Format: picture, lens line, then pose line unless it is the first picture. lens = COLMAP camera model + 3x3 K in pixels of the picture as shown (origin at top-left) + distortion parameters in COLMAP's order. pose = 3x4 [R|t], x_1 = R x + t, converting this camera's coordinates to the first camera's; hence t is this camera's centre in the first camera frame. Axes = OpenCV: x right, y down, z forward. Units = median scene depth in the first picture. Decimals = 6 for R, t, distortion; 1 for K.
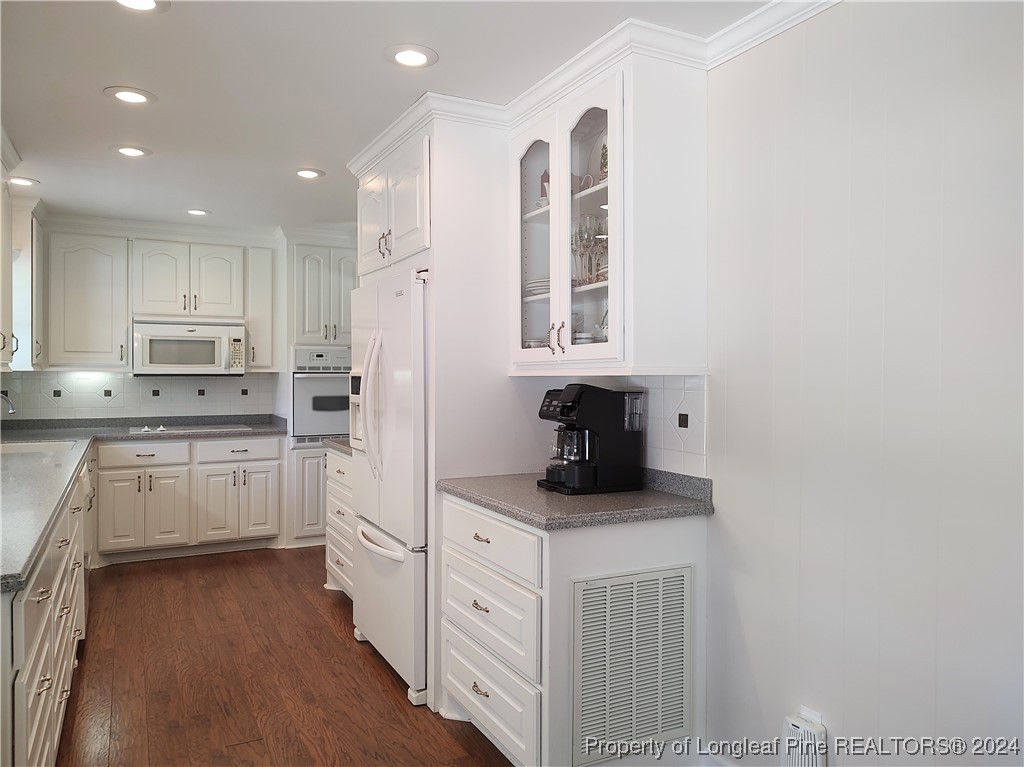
lens RADIAL K [[742.8, 0, 512.0], [0, 742.8, 383.5], [0, 0, 1]] dist [0.006458, -0.000648]
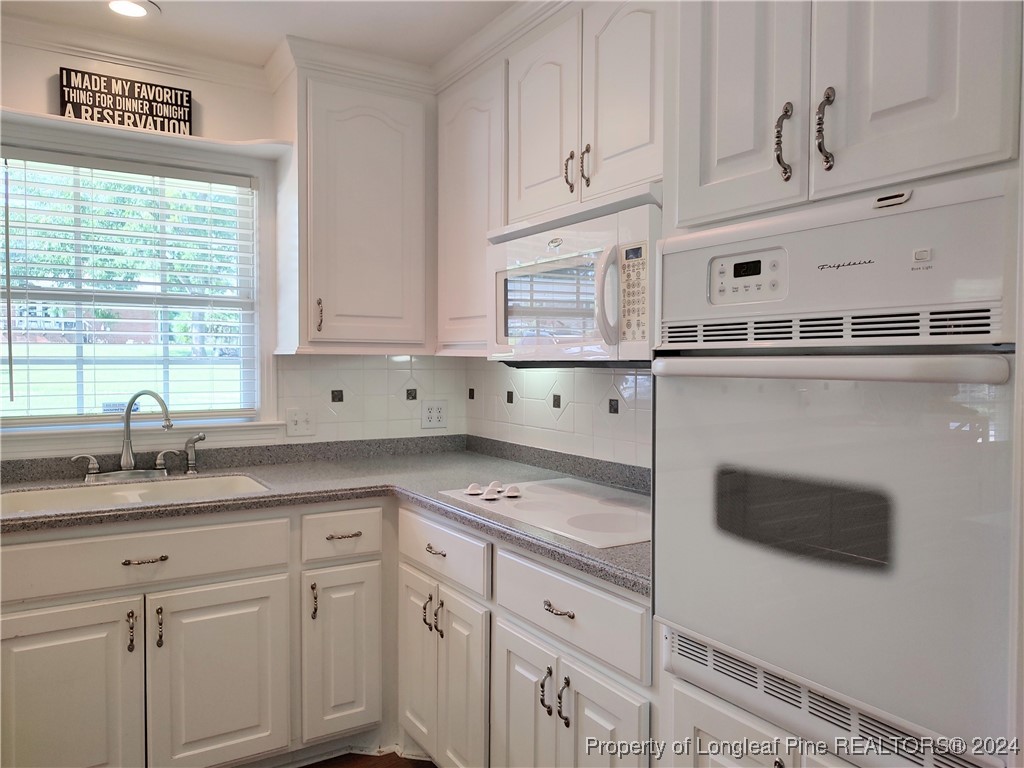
lens RADIAL K [[742.8, 0, 512.0], [0, 742.8, 384.0], [0, 0, 1]] dist [0.006458, -0.000648]
pose [[0.081534, 0.026702, -0.996313, -0.065128], [-0.019230, 0.999497, 0.025214, -0.010317], [0.996485, 0.017103, 0.082007, 0.975223]]
